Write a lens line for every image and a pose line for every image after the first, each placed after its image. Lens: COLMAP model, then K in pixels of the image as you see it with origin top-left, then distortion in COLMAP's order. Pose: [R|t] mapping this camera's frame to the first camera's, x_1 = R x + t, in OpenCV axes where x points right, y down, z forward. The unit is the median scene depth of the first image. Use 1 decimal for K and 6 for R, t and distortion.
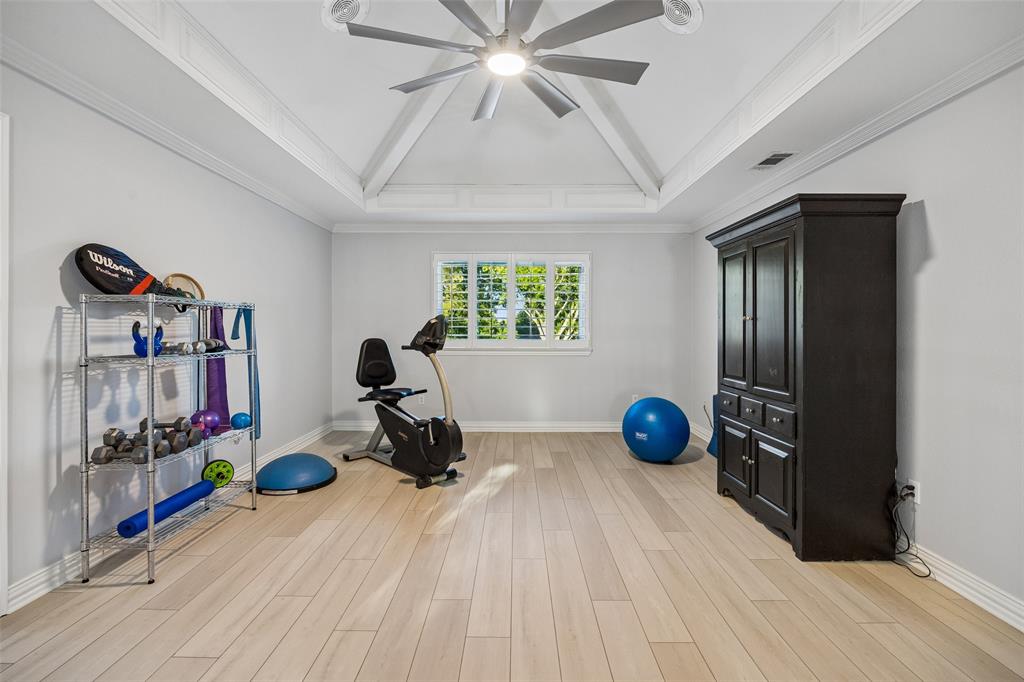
lens RADIAL K [[438.3, 0, 521.3], [0, 438.3, 321.0], [0, 0, 1]] dist [-0.000470, -0.000004]
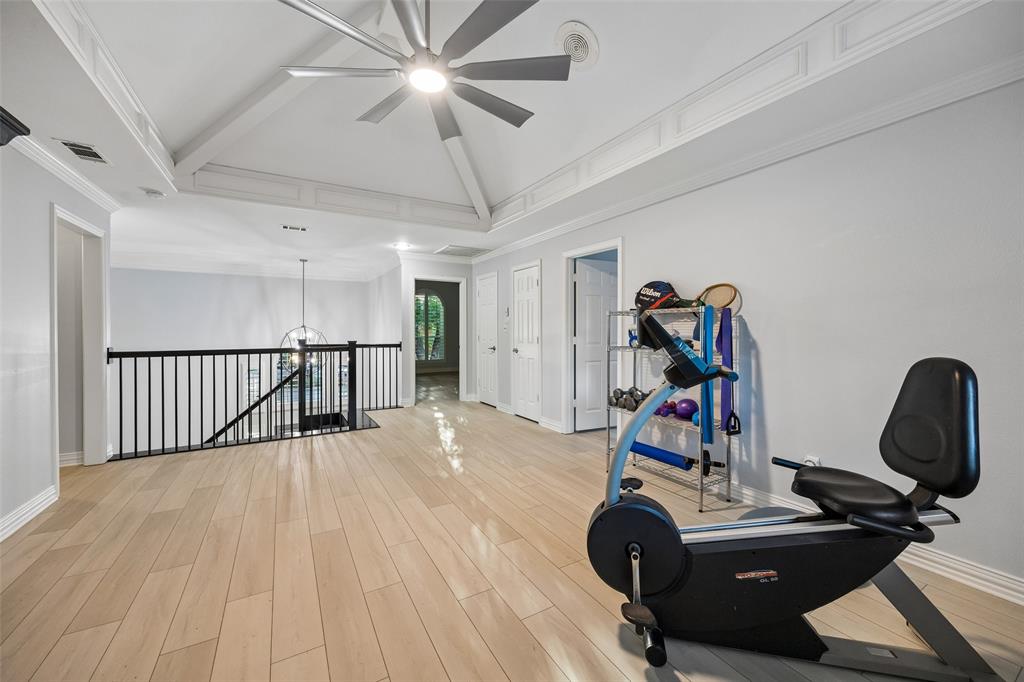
lens RADIAL K [[394.7, 0, 515.2], [0, 394.7, 333.6], [0, 0, 1]] dist [0.002899, 0.000004]
pose [[-0.859106, 0.003580, -0.511785, 0.288964], [-0.000183, 0.999973, 0.007302, 0.018987], [0.511797, 0.006367, -0.859083, 2.058532]]
